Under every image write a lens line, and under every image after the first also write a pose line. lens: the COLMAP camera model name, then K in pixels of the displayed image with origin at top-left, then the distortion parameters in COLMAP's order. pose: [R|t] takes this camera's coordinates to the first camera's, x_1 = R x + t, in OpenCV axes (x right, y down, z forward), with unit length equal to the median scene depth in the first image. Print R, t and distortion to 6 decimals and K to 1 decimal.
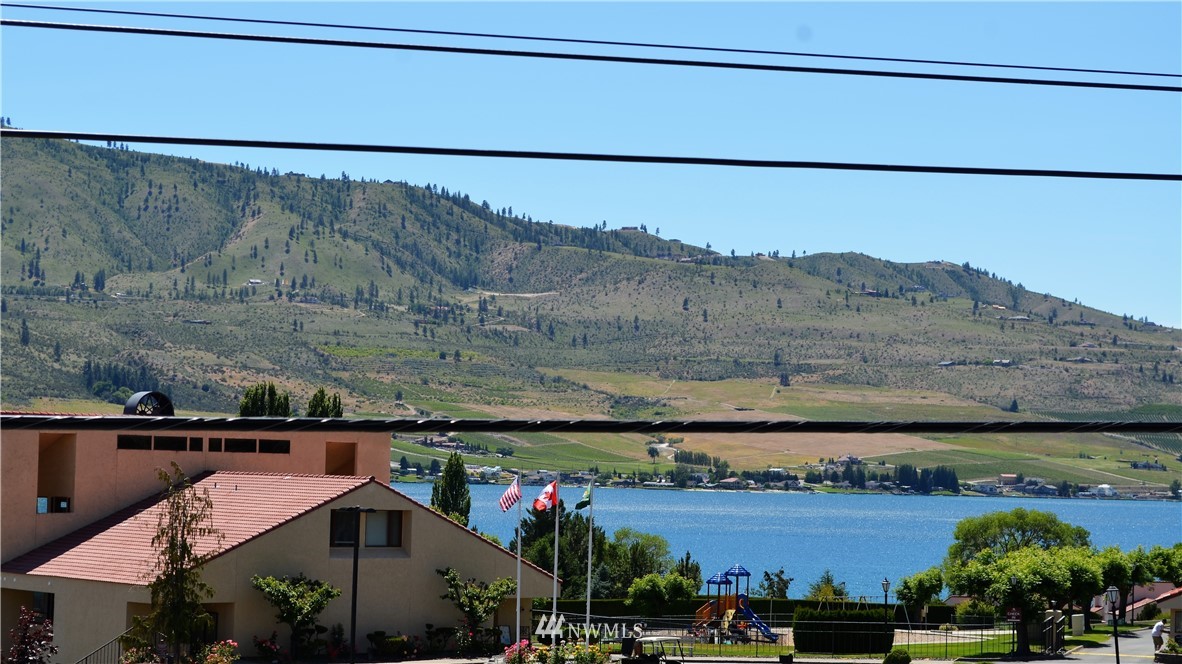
lens RADIAL K [[2476.1, 0, 591.0], [0, 2476.1, 332.0], [0, 0, 1]] dist [-0.013153, 0.012955]
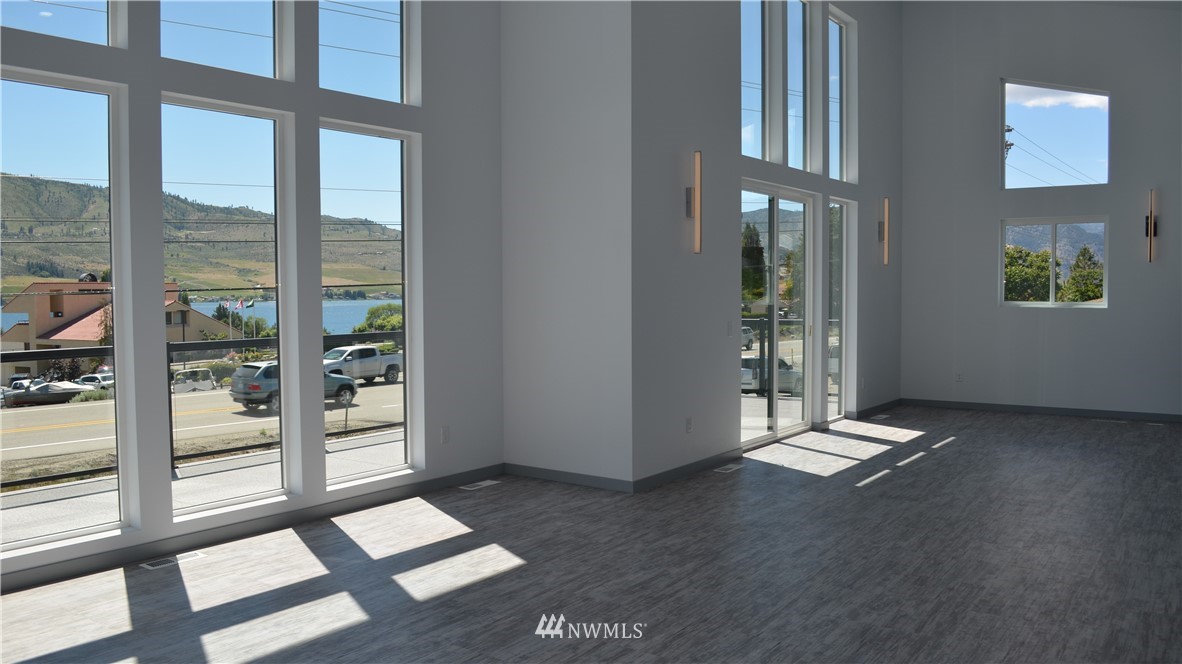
lens RADIAL K [[935.3, 0, 591.0], [0, 935.3, 332.0], [0, 0, 1]] dist [-0.063272, -0.001776]
pose [[0.922426, -0.050669, 0.382834, -0.028460], [0.011779, 0.994585, 0.103256, -0.005883], [-0.385993, -0.090737, 0.918028, -0.104367]]
